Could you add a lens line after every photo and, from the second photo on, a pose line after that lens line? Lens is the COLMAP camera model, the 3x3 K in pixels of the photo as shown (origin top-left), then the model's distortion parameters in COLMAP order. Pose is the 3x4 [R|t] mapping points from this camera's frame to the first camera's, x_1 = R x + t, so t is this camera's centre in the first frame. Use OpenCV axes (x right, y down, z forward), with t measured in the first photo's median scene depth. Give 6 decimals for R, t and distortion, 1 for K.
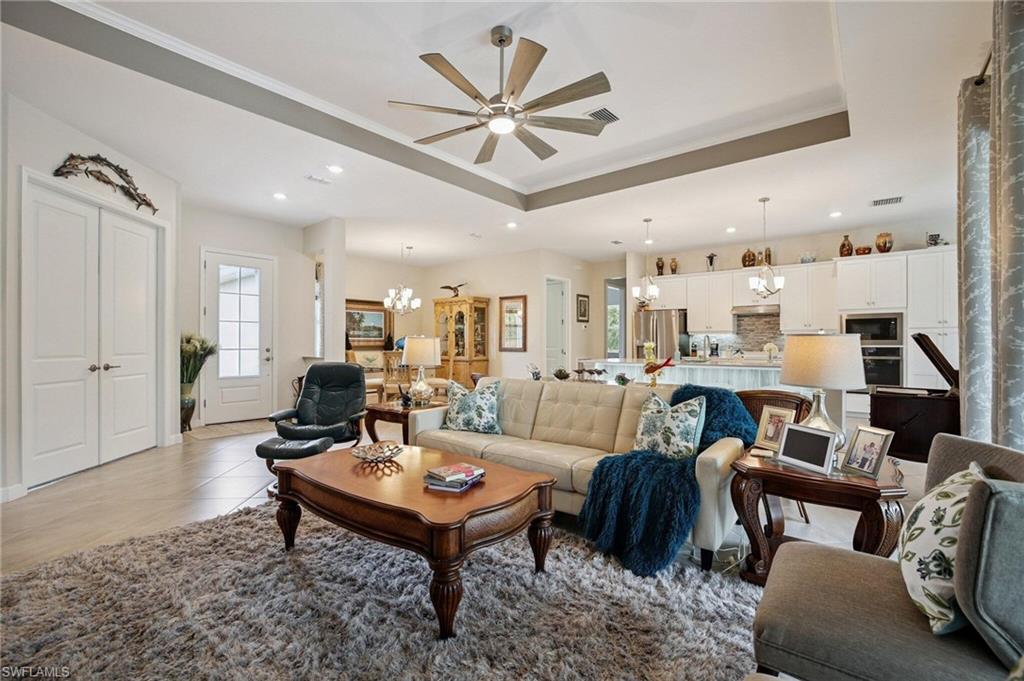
lens RADIAL K [[449.7, 0, 517.8], [0, 449.7, 342.8], [0, 0, 1]] dist [-0.039020, 0.012369]
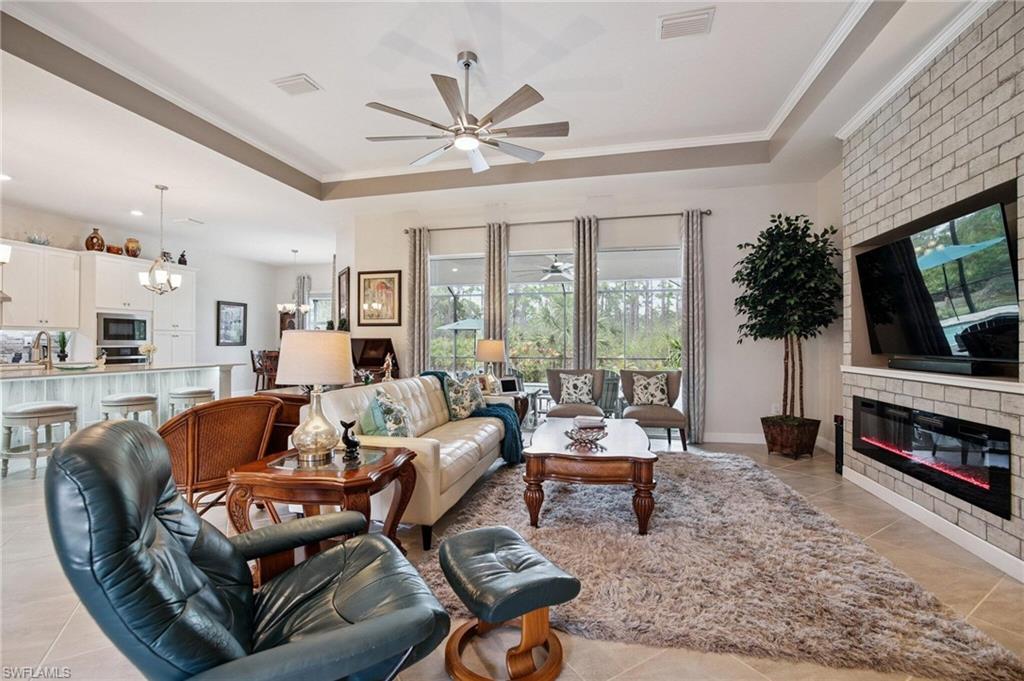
lens RADIAL K [[449.7, 0, 506.9], [0, 449.7, 345.6], [0, 0, 1]] dist [-0.039020, 0.012369]
pose [[-0.428144, -0.002334, 0.903708, -0.494751], [-0.001761, 0.999997, 0.001749, 0.002302], [-0.903709, -0.000842, -0.428147, 0.641990]]
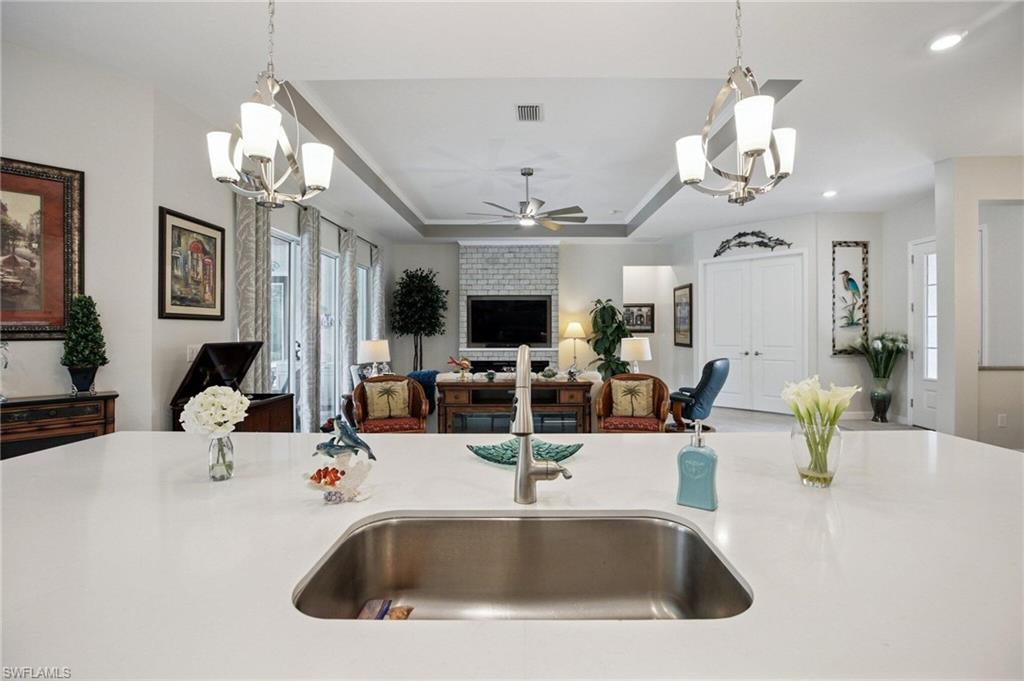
lens RADIAL K [[449.7, 0, 518.3], [0, 449.7, 332.1], [0, 0, 1]] dist [-0.039020, 0.012369]
pose [[-0.783307, 0.005512, -0.621611, 0.521788], [0.002974, 0.999982, 0.005120, -0.023520], [0.621629, 0.002162, -0.783309, 1.122225]]
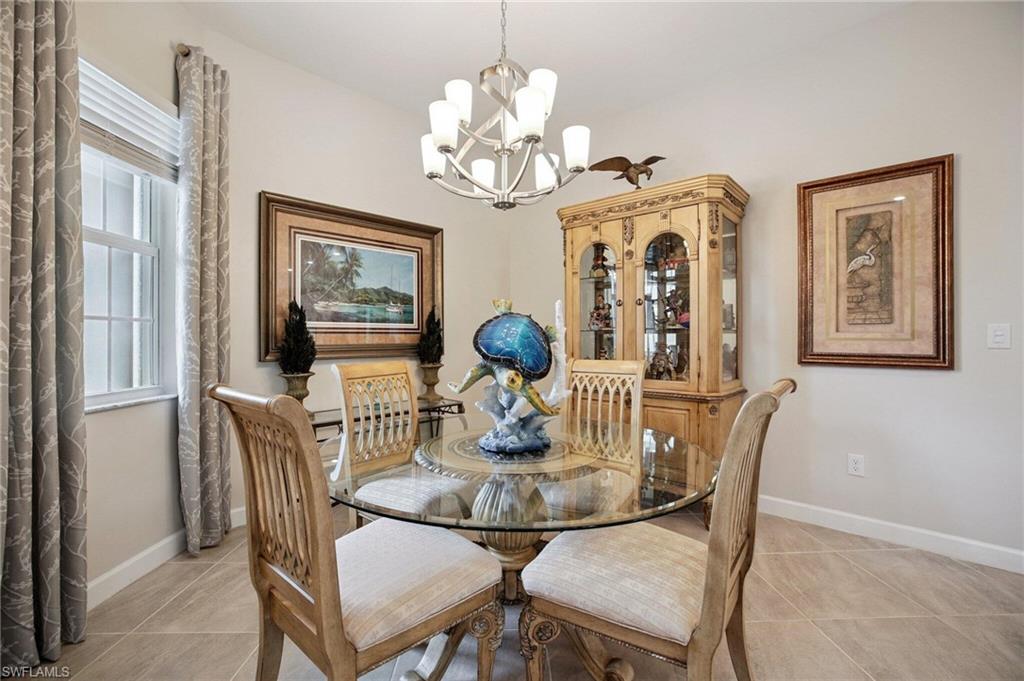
lens RADIAL K [[449.7, 0, 511.4], [0, 449.7, 335.0], [0, 0, 1]] dist [-0.039020, 0.012369]
pose [[0.997112, -0.000957, -0.075940, -0.297310], [0.000671, 0.999993, -0.003789, -0.000077], [0.075943, 0.003727, 0.997105, 0.980113]]
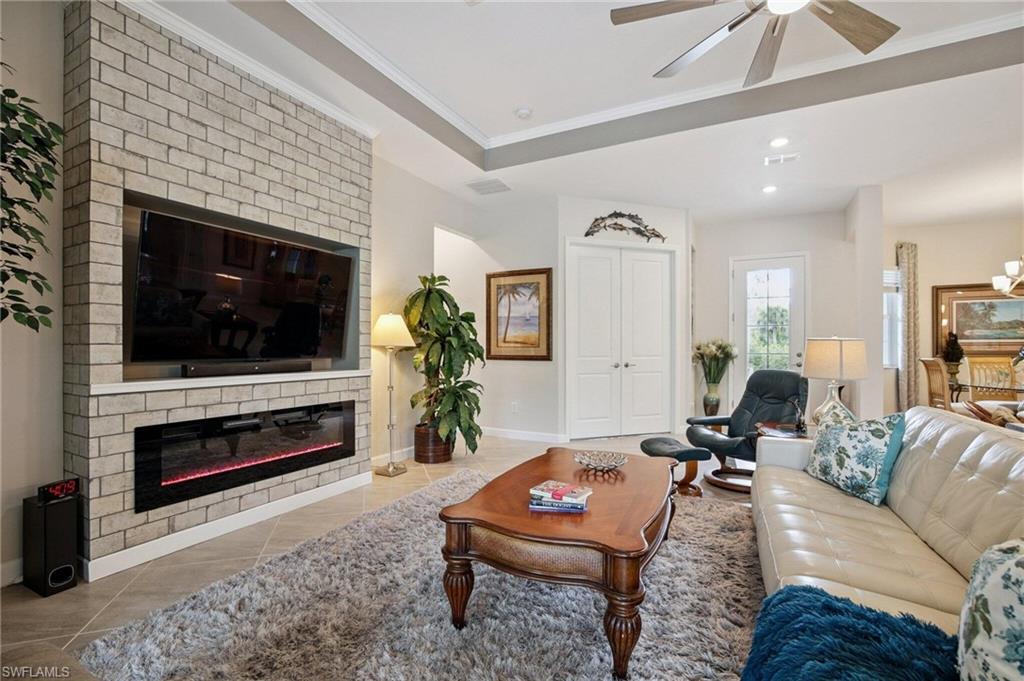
lens RADIAL K [[449.7, 0, 503.8], [0, 449.7, 349.0], [0, 0, 1]] dist [-0.039020, 0.012369]
pose [[0.193661, 0.003037, -0.981064, 0.222305], [0.000101, 0.999995, 0.003116, 0.001625], [0.981069, -0.000703, 0.193659, 0.228366]]
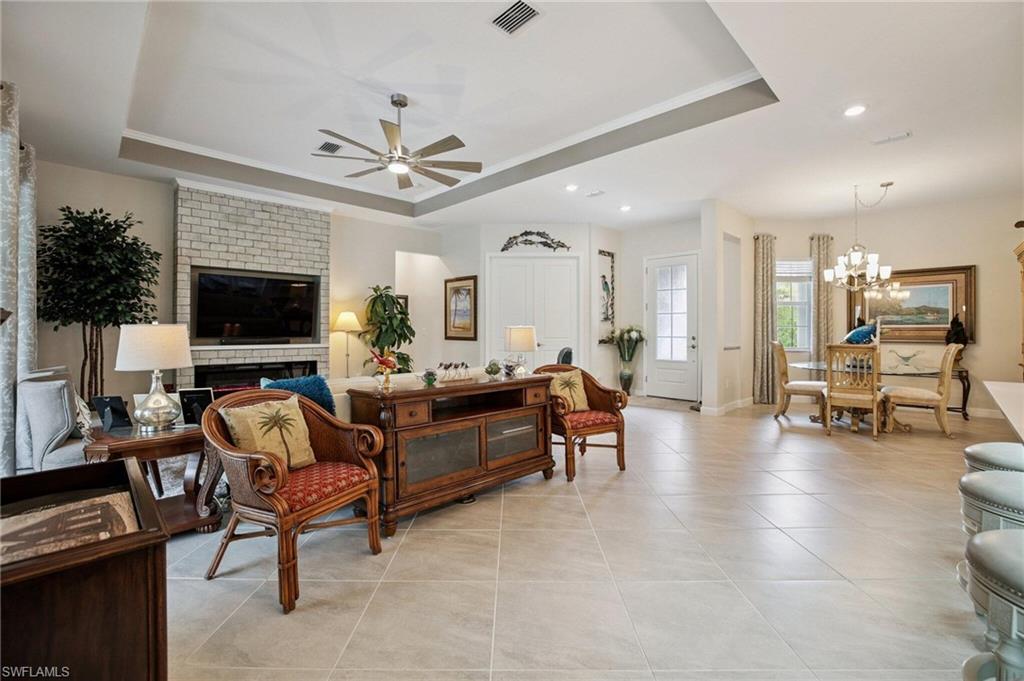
lens RADIAL K [[449.7, 0, 503.9], [0, 449.7, 329.4], [0, 0, 1]] dist [-0.039020, 0.012369]
pose [[-0.123360, -0.002995, -0.992357, 0.579992], [-0.002197, 0.999994, -0.002745, -0.001443], [0.992360, 0.001841, -0.123366, 0.692273]]
